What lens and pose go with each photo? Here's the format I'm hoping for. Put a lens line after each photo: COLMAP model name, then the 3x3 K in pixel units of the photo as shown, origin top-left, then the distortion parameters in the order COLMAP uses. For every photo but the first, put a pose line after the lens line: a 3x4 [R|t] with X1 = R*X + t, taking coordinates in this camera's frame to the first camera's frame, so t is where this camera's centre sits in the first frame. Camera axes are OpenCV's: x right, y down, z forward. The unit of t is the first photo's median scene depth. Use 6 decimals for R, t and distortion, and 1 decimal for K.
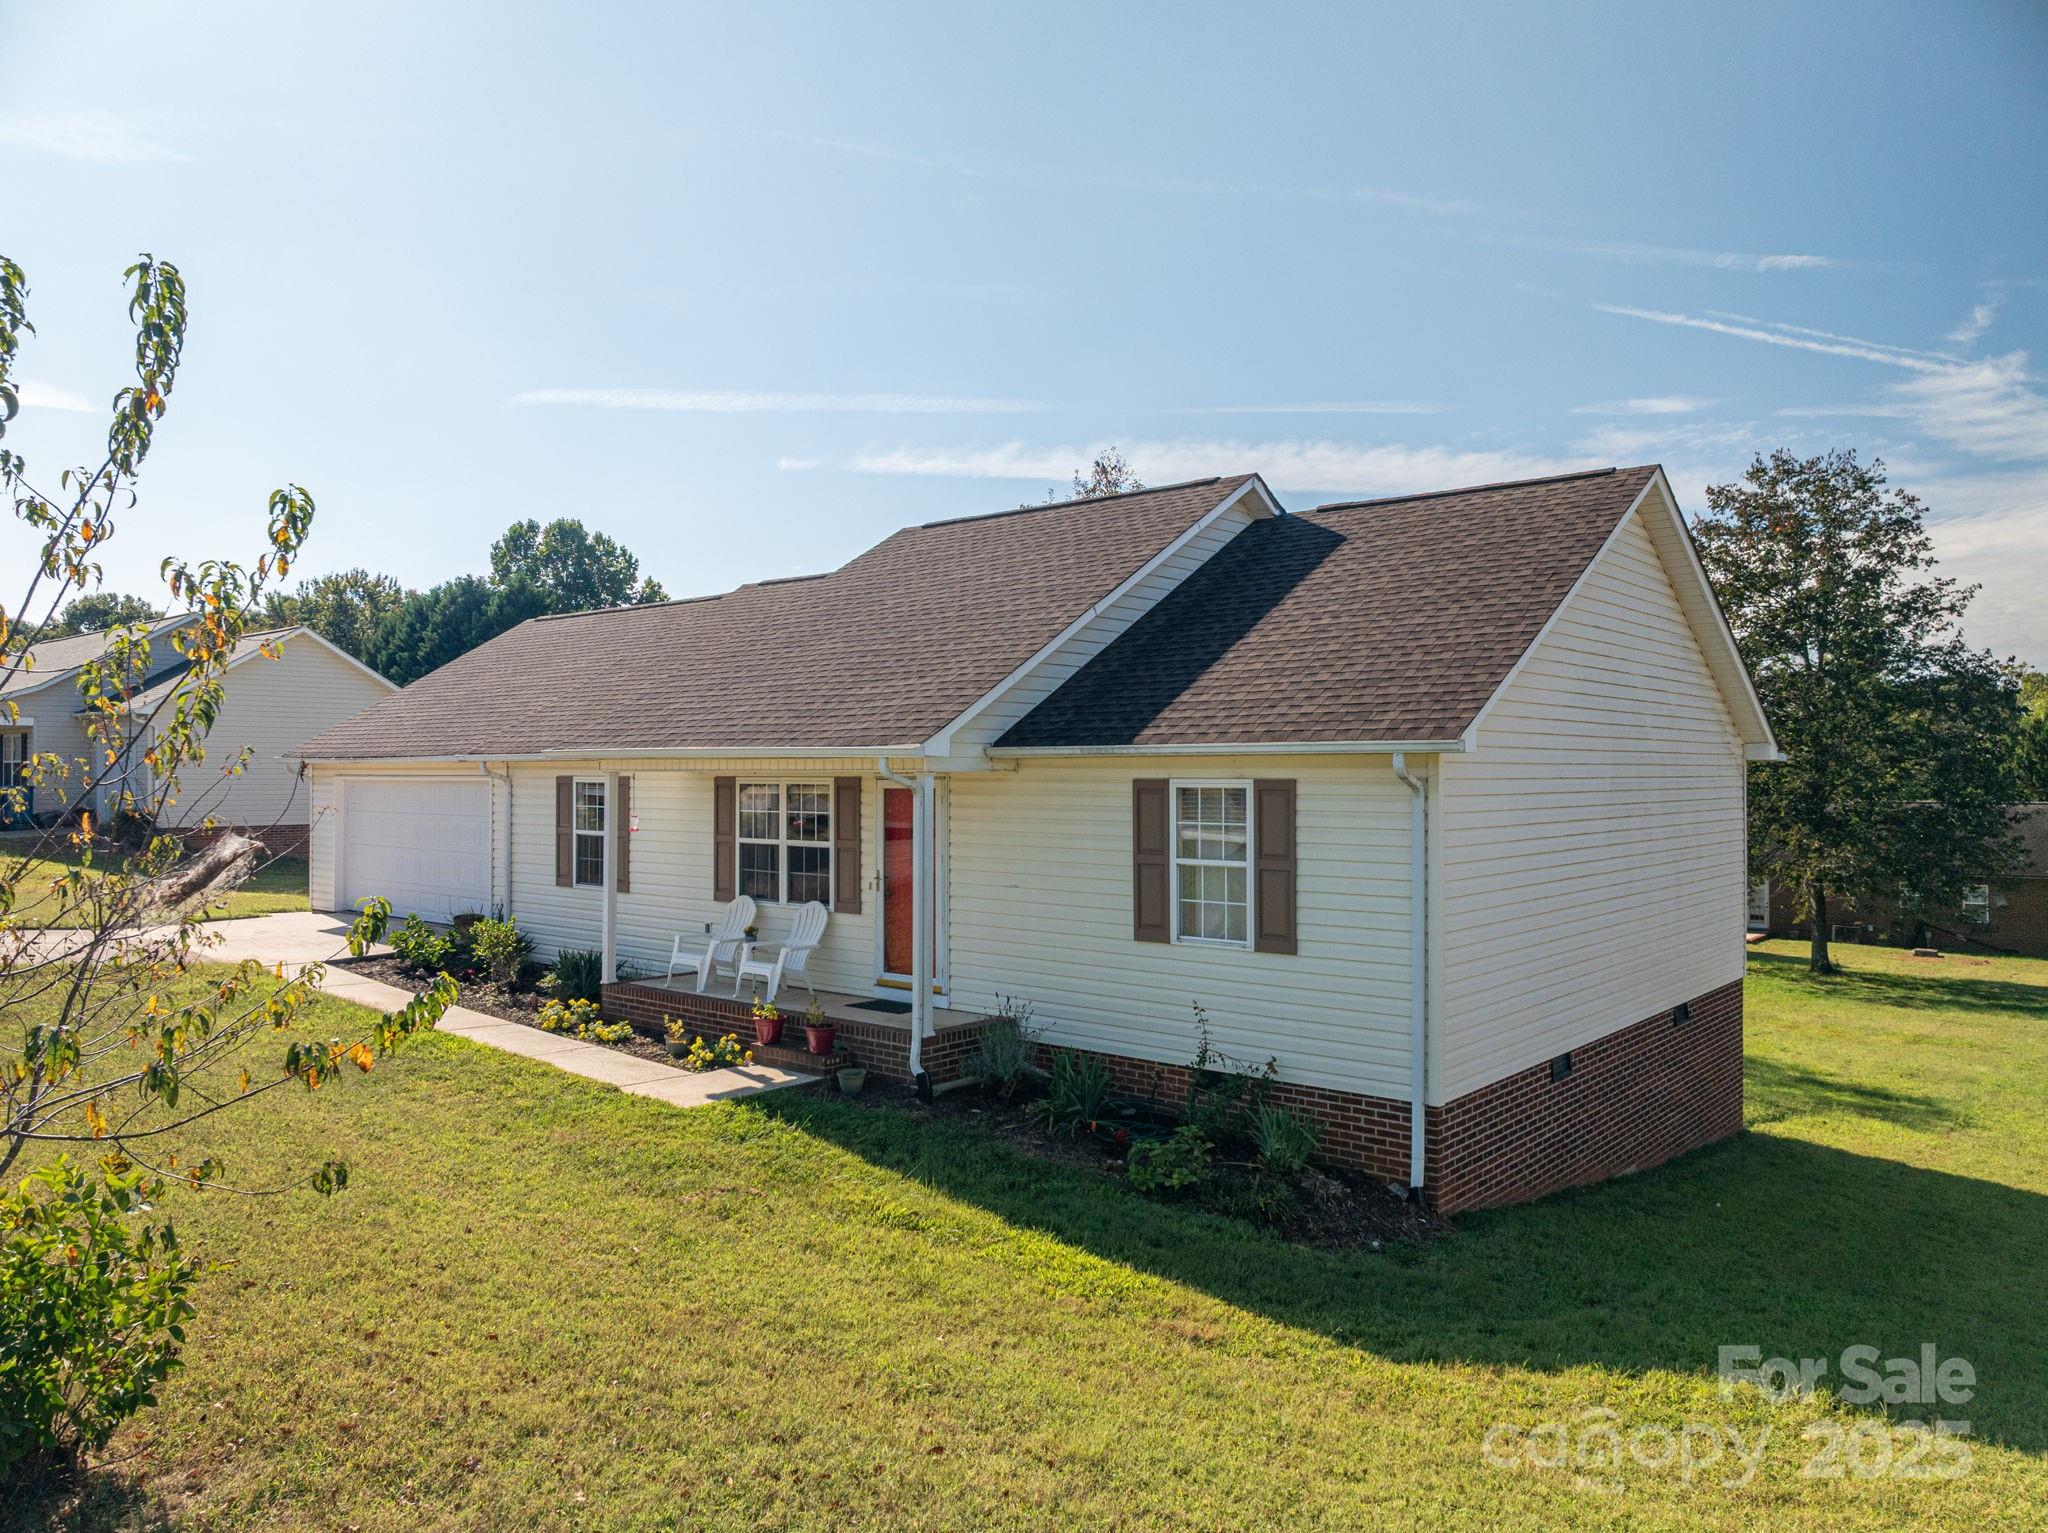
lens RADIAL K [[1440.2, 0, 1024.0], [0, 1440.2, 766.5], [0, 0, 1]] dist [0.001132, 0.000904]
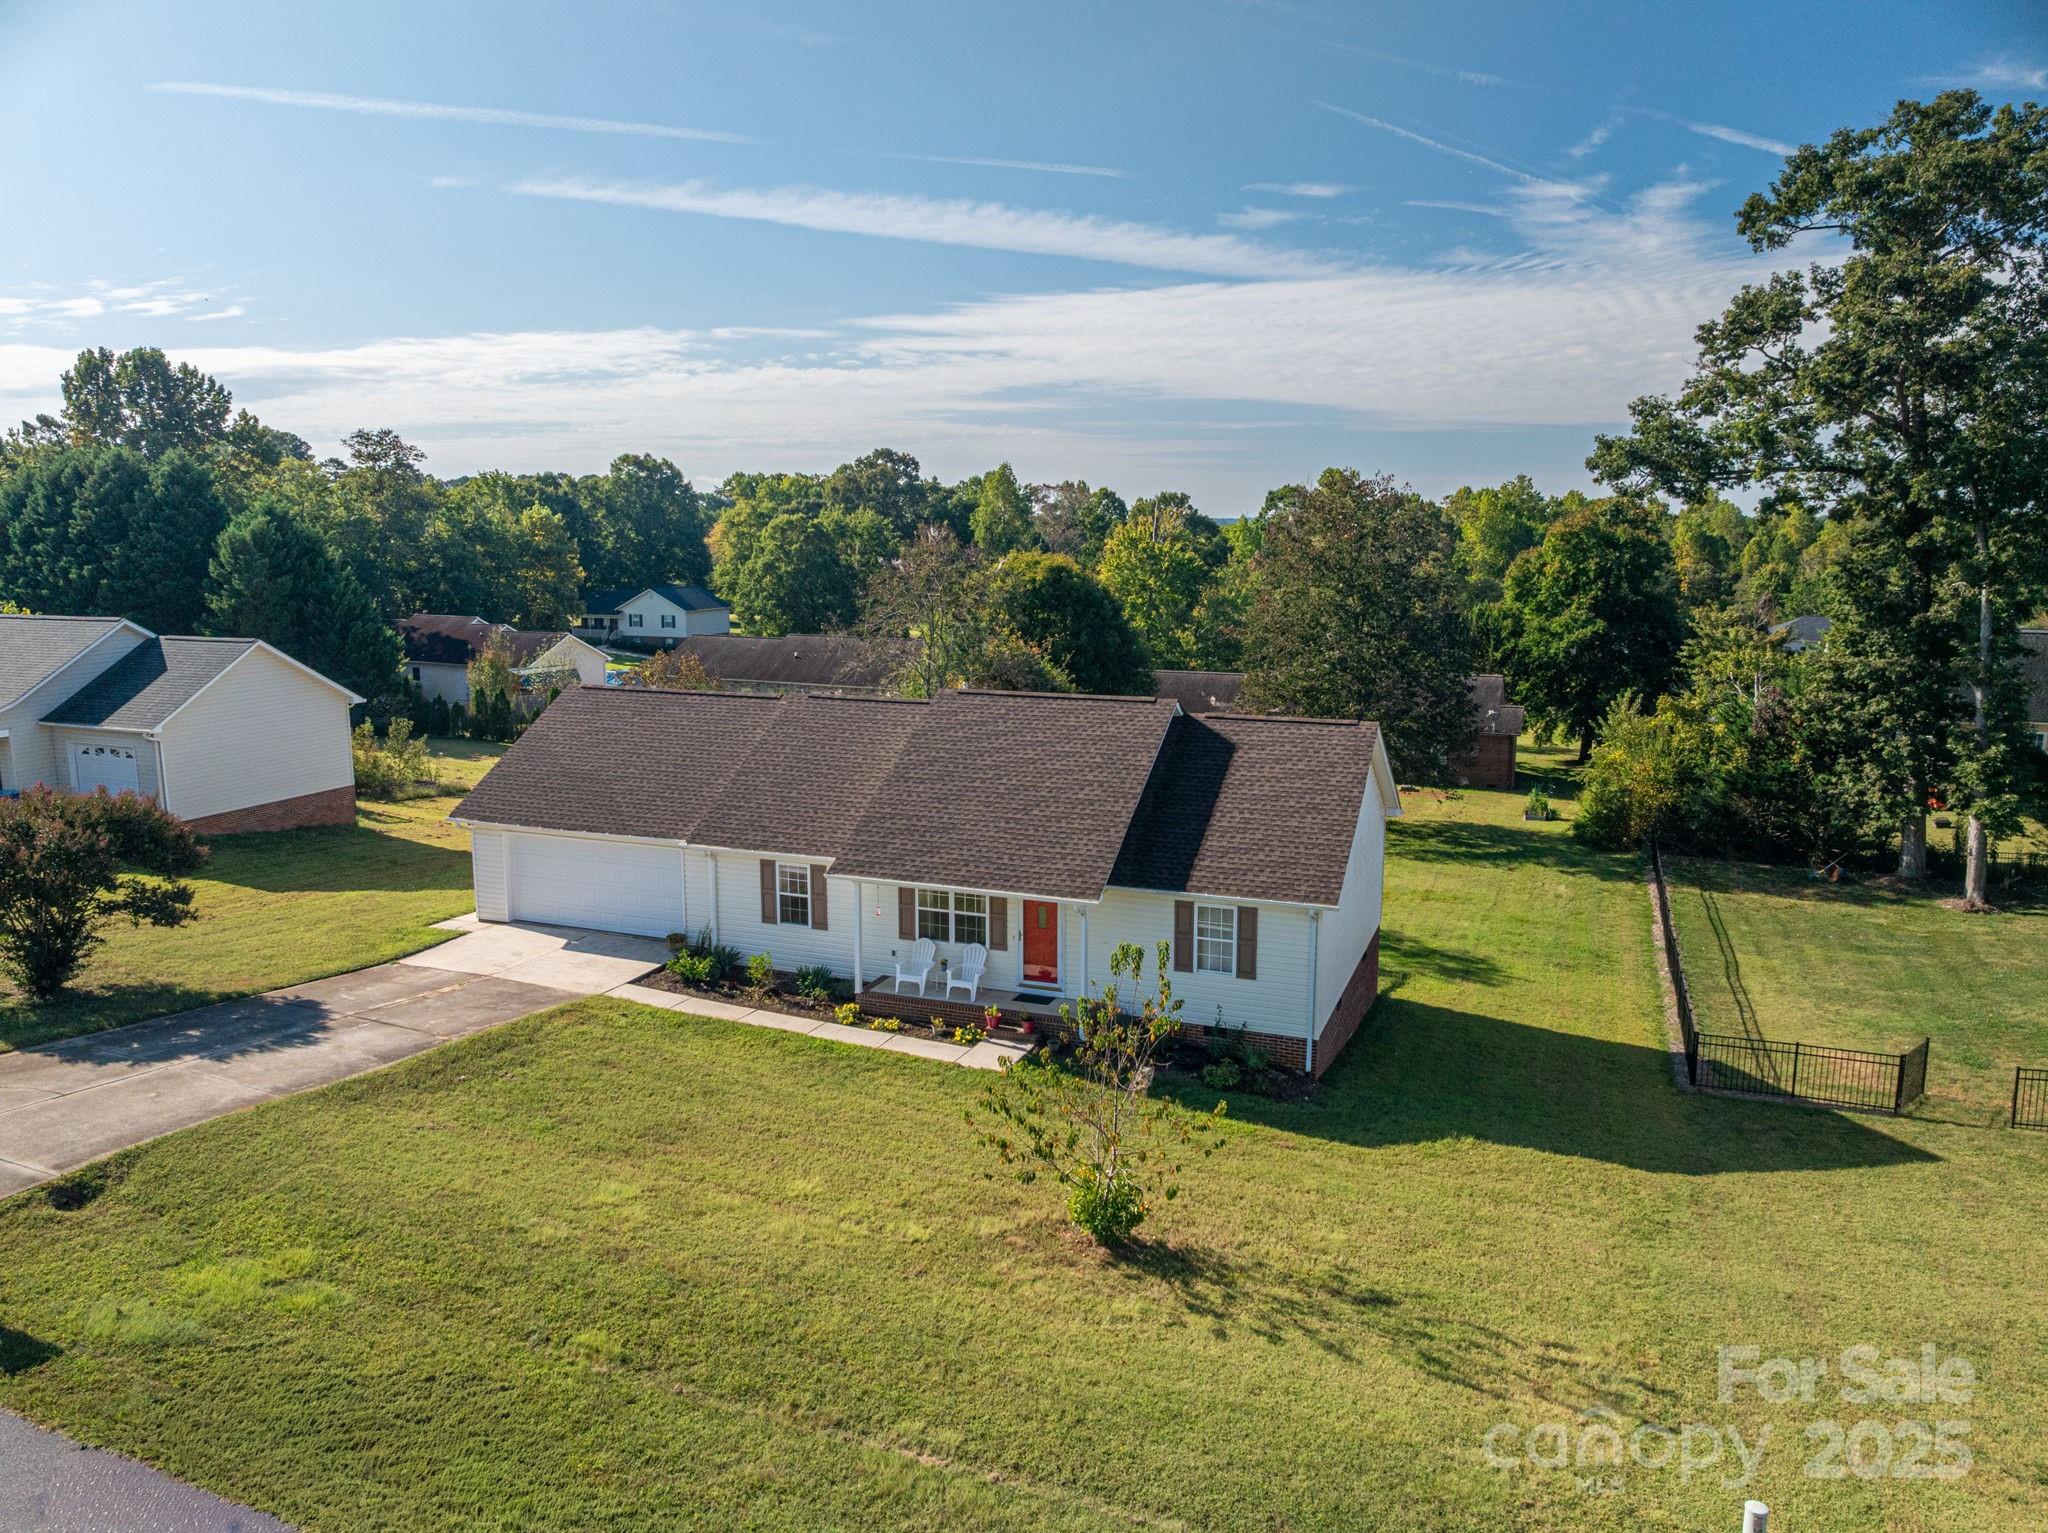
lens RADIAL K [[1440.2, 0, 1024.0], [0, 1440.2, 766.5], [0, 0, 1]] dist [0.001132, 0.000904]
pose [[0.944103, -0.055273, 0.324985, -0.645129], [-0.001678, 0.985024, 0.172407, -0.435783], [-0.329648, -0.163316, 0.929871, -0.714799]]
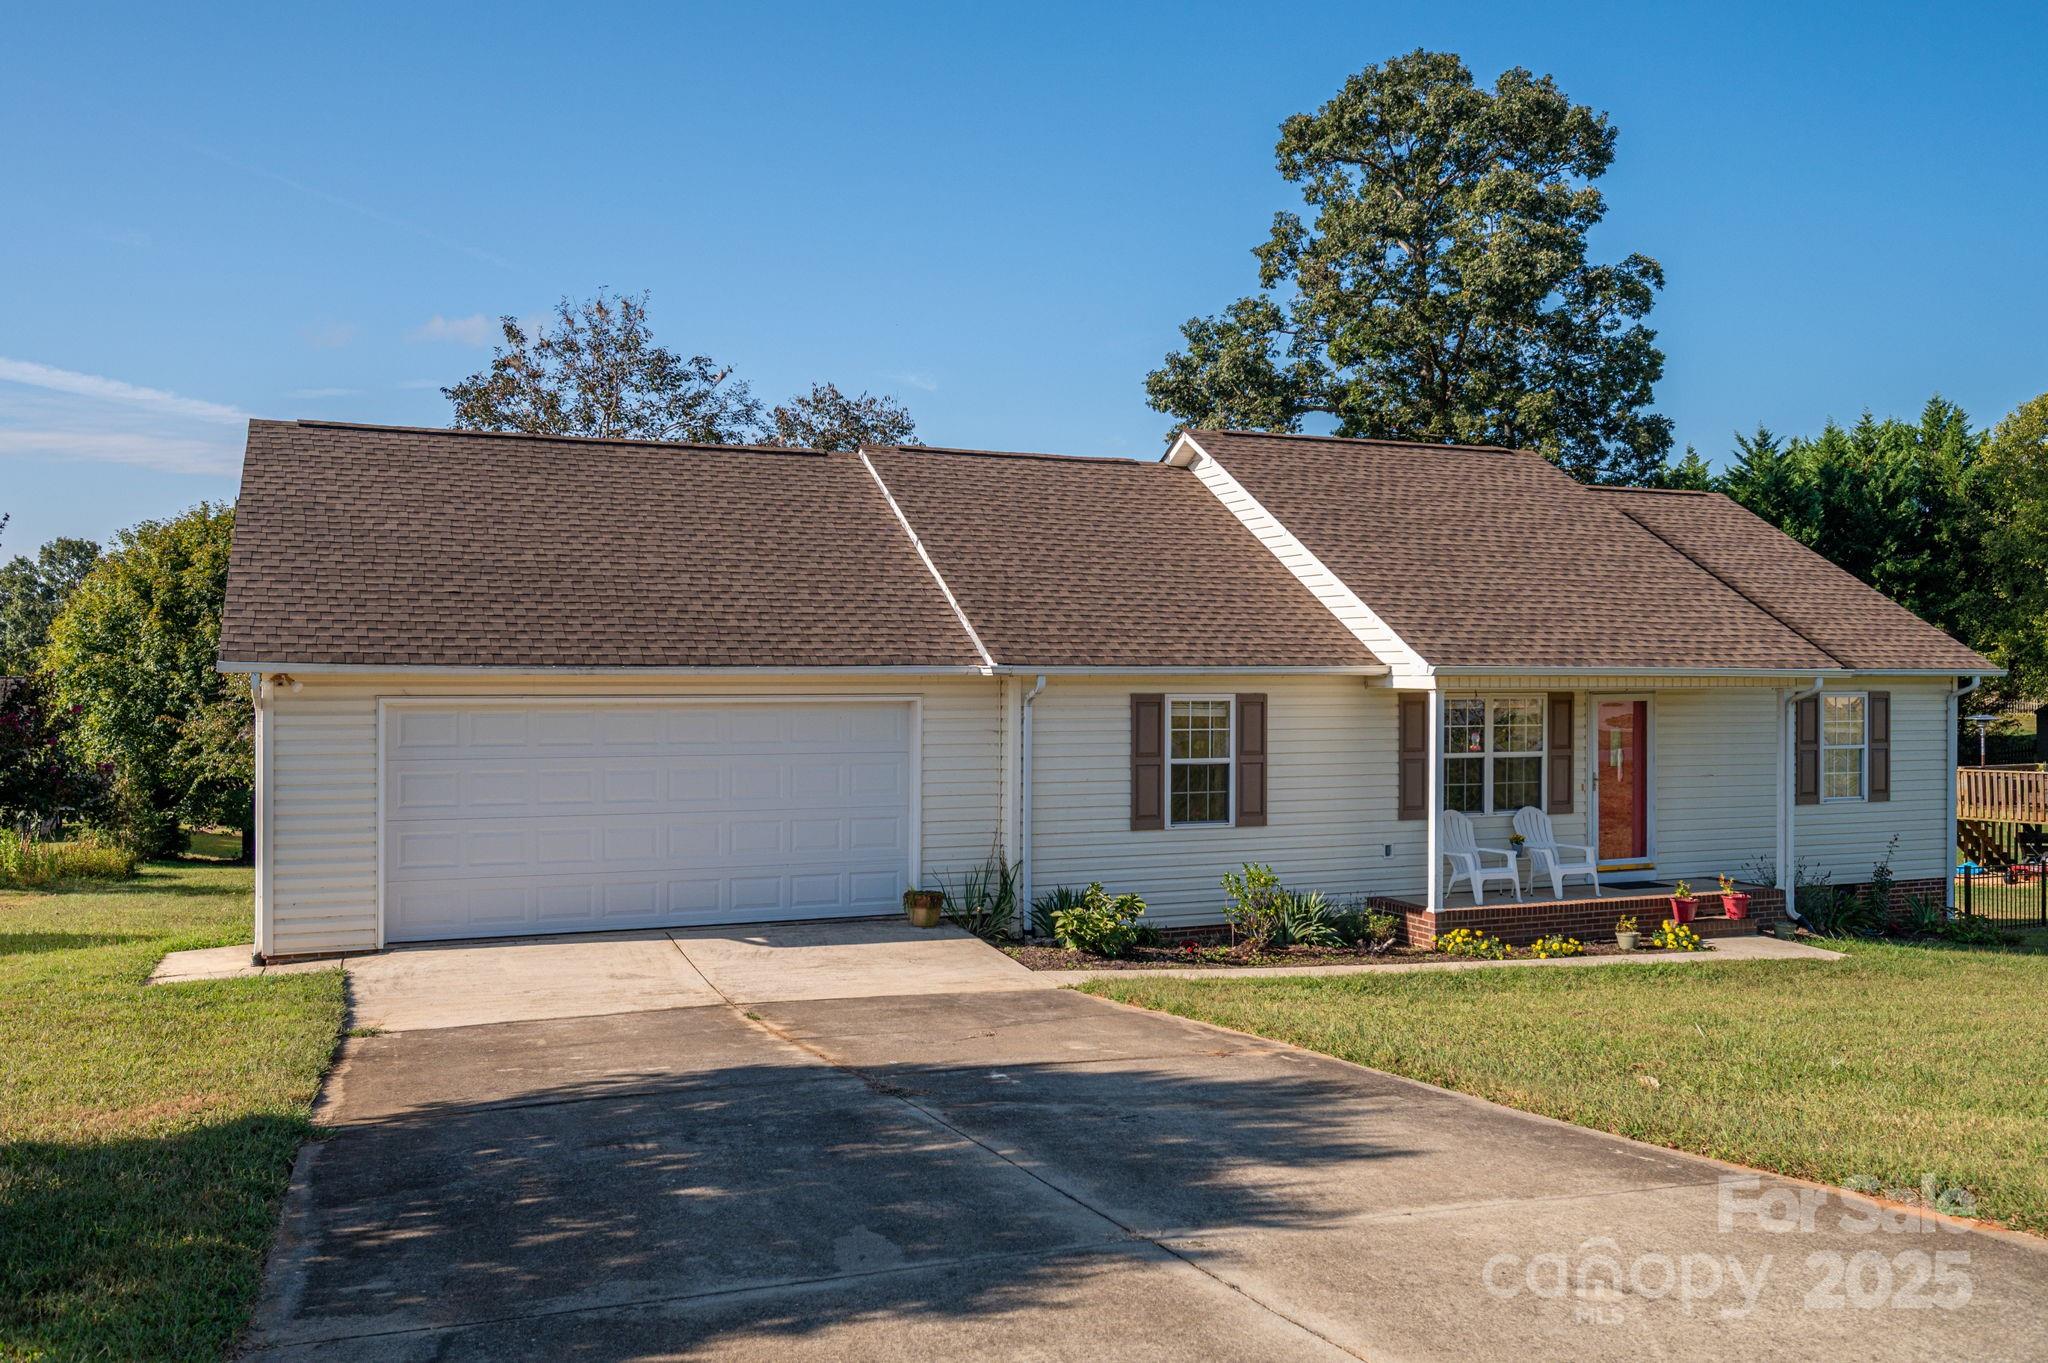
lens RADIAL K [[1095.7, 0, 1024.0], [0, 1095.7, 681.5], [0, 0, 1]] dist [-0.001097, 0.000364]
pose [[0.548315, 0.005540, 0.836254, -0.984746], [-0.007488, 0.999970, -0.001715, 0.001388], [-0.836238, -0.005322, 0.548340, 0.799180]]
